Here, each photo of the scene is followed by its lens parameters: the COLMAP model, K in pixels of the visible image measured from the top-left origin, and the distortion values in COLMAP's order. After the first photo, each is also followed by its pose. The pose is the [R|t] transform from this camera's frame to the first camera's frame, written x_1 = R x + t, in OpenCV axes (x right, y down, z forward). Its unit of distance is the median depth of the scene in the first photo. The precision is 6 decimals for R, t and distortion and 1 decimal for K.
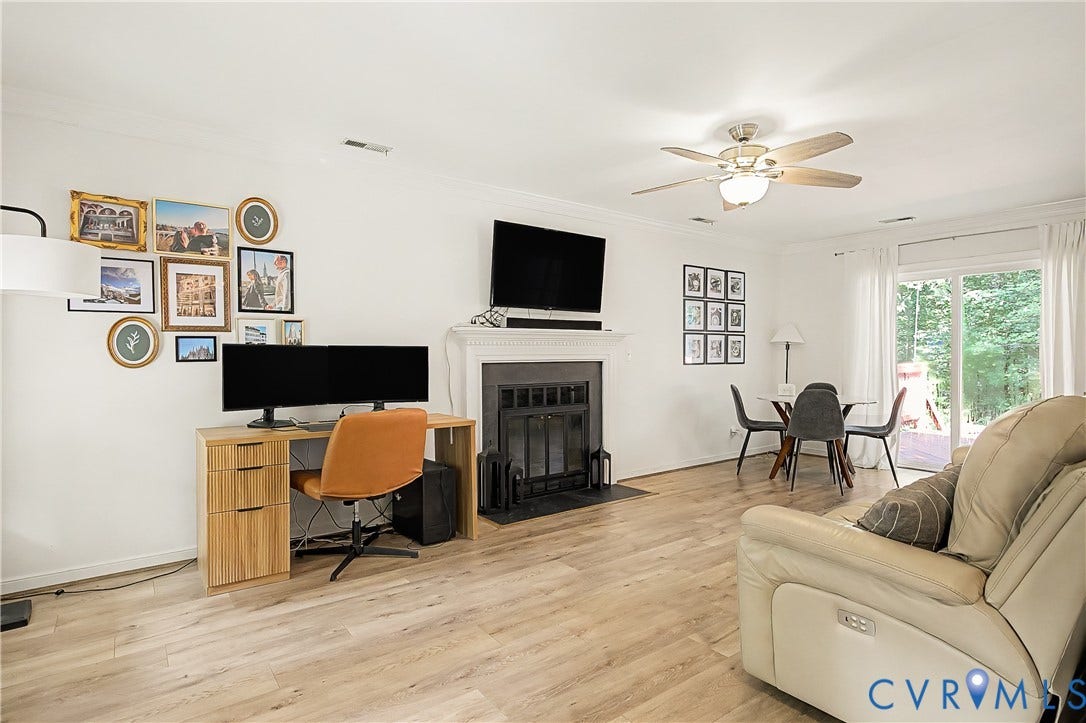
lens RADIAL K [[571.3, 0, 566.7], [0, 571.3, 359.4], [0, 0, 1]] dist [-0.016873, -0.000168]
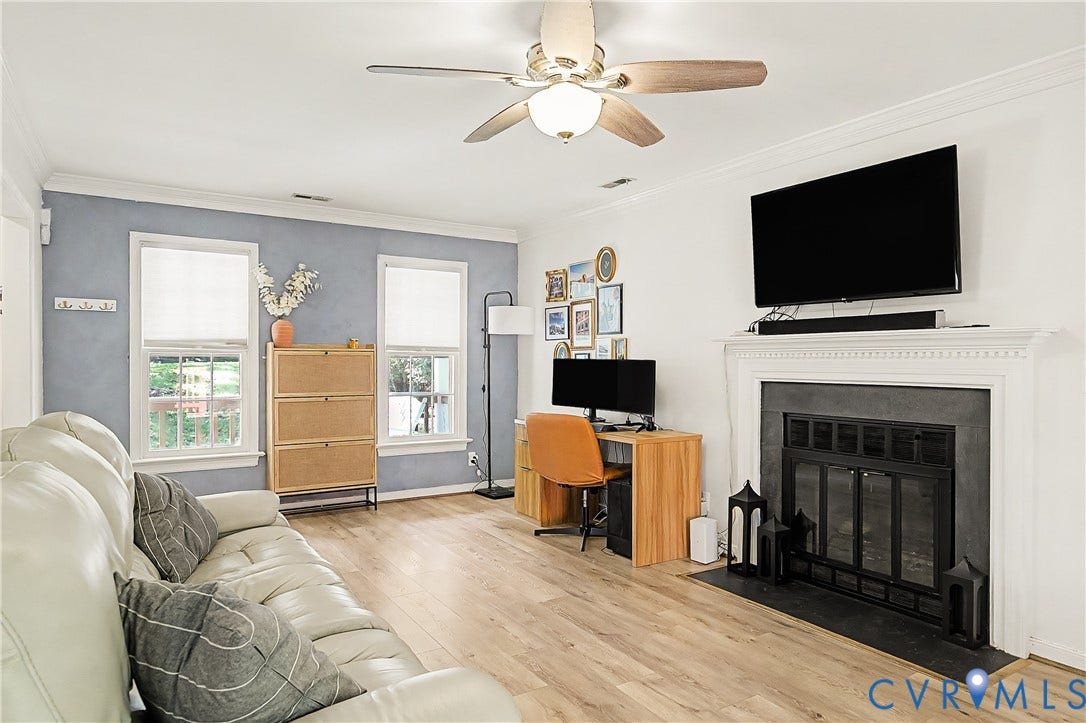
lens RADIAL K [[678.6, 0, 536.0], [0, 678.6, 361.3], [0, 0, 1]] dist [0.004069, -0.001477]
pose [[-0.118564, 0.002216, -0.992944, 0.965334], [-0.016041, 0.999863, 0.004147, -0.023367], [0.992817, 0.016420, -0.118512, 0.966308]]
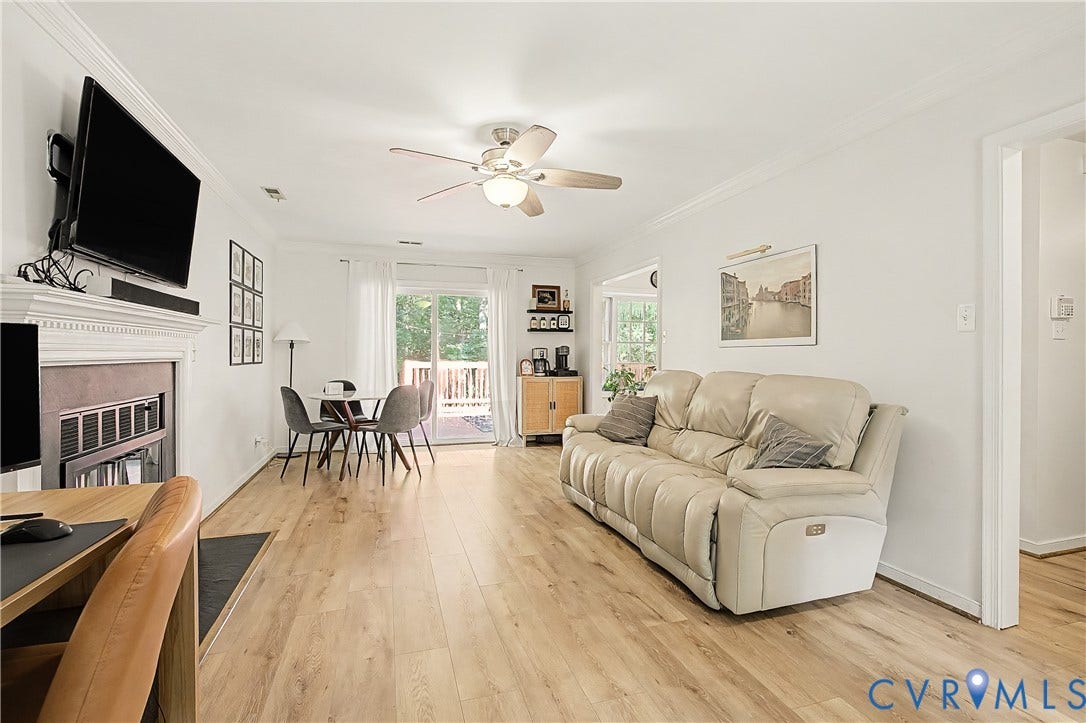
lens RADIAL K [[487.7, 0, 539.9], [0, 487.7, 356.4], [0, 0, 1]] dist [0.002876, -0.000412]
pose [[0.353730, 0.000228, 0.935348, -0.448950], [0.006236, 0.999977, -0.002603, 0.002182], [-0.935327, 0.006754, 0.353720, 0.573467]]
